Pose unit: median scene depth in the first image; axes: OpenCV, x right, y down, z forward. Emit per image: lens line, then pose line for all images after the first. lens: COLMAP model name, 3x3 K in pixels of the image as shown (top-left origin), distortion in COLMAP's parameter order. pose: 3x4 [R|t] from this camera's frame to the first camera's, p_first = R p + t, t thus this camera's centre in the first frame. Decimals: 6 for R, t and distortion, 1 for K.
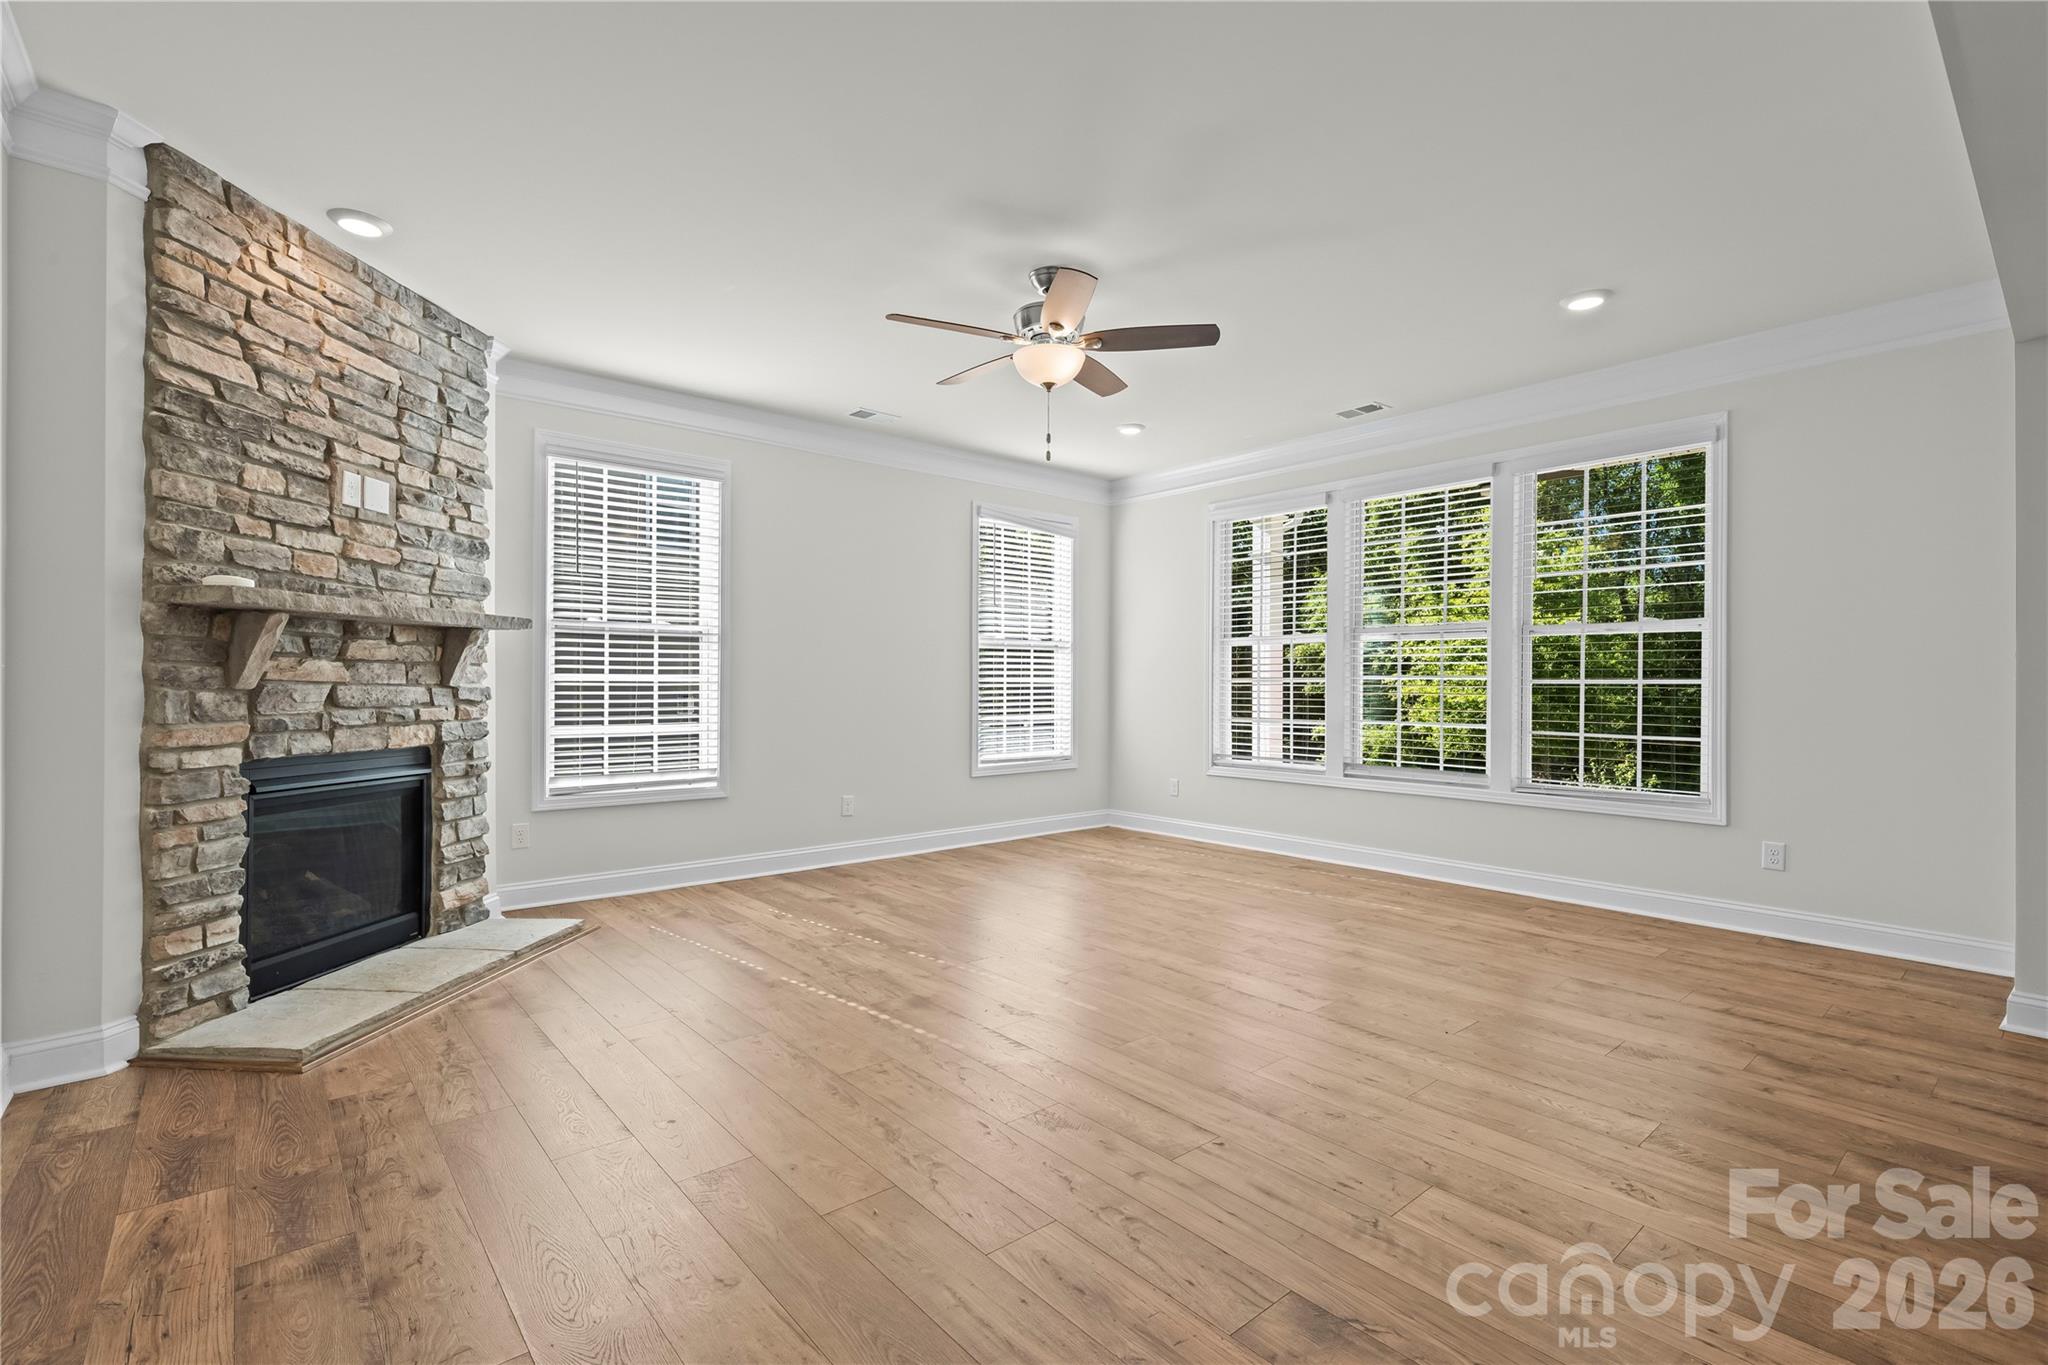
lens RADIAL K [[920.7, 0, 1003.3], [0, 920.7, 683.8], [0, 0, 1]] dist [0.000354, -0.001059]
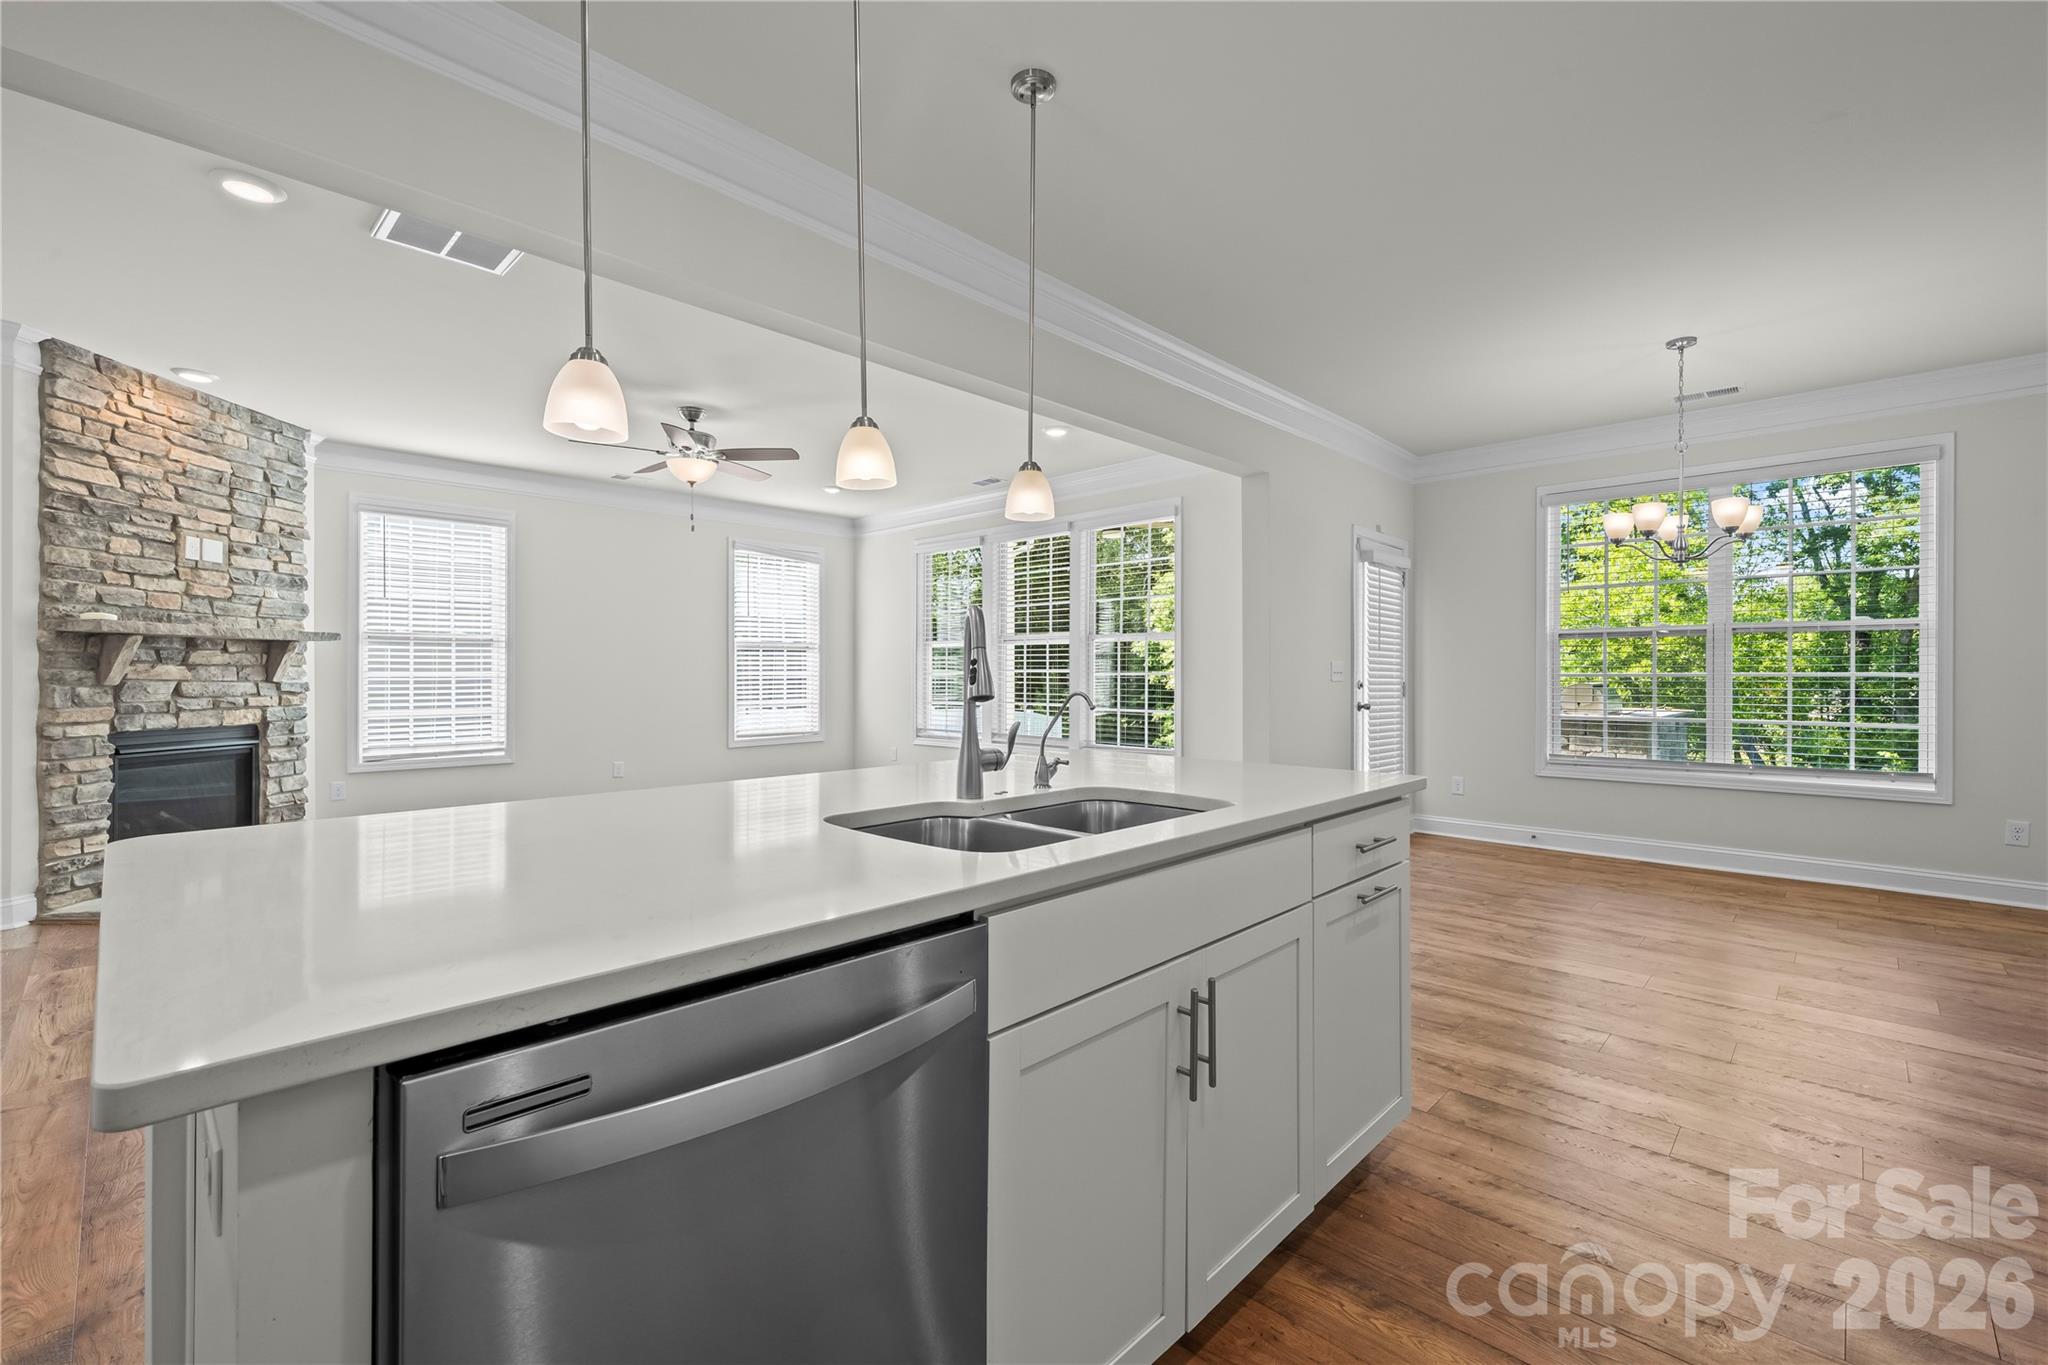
lens RADIAL K [[877.9, 0, 1022.4], [0, 877.9, 671.0], [0, 0, 1]] dist [-0.004250, -0.000138]
pose [[0.994566, -0.004703, 0.104001, 0.451769], [0.004930, 0.999986, -0.001929, -0.006498], [-0.103990, 0.002431, 0.994575, -0.511155]]
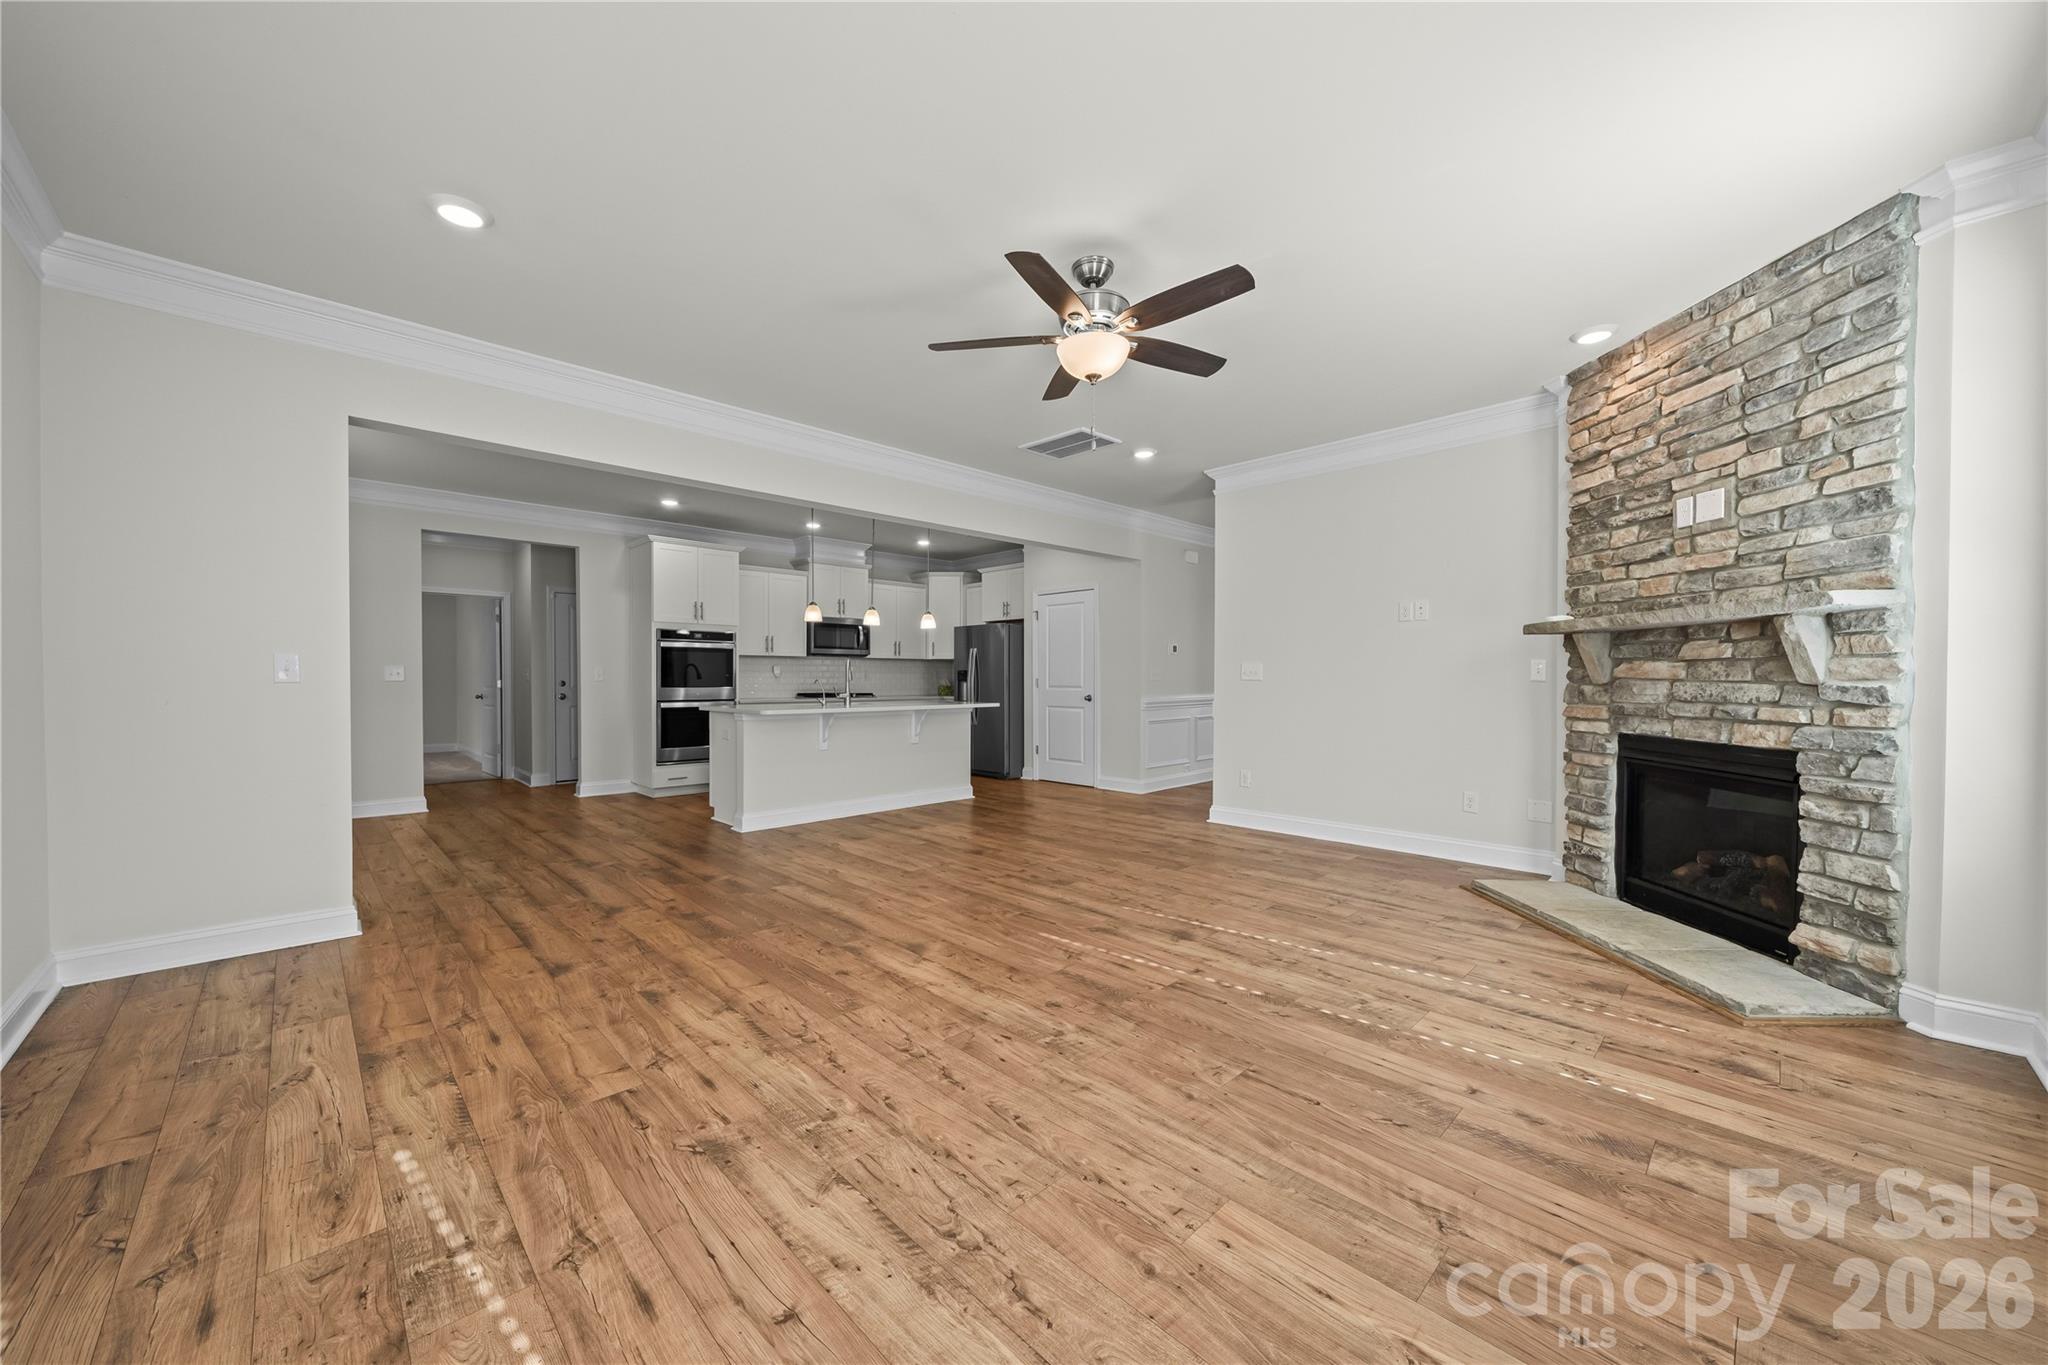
lens RADIAL K [[717.5, 0, 1009.1], [0, 717.5, 685.1], [0, 0, 1]] dist [-0.000861, -0.000062]
pose [[-0.997443, -0.004646, -0.071317, 0.197965], [-0.005331, 0.999941, 0.009421, 0.001314], [0.071269, 0.009777, -0.997409, 1.805789]]
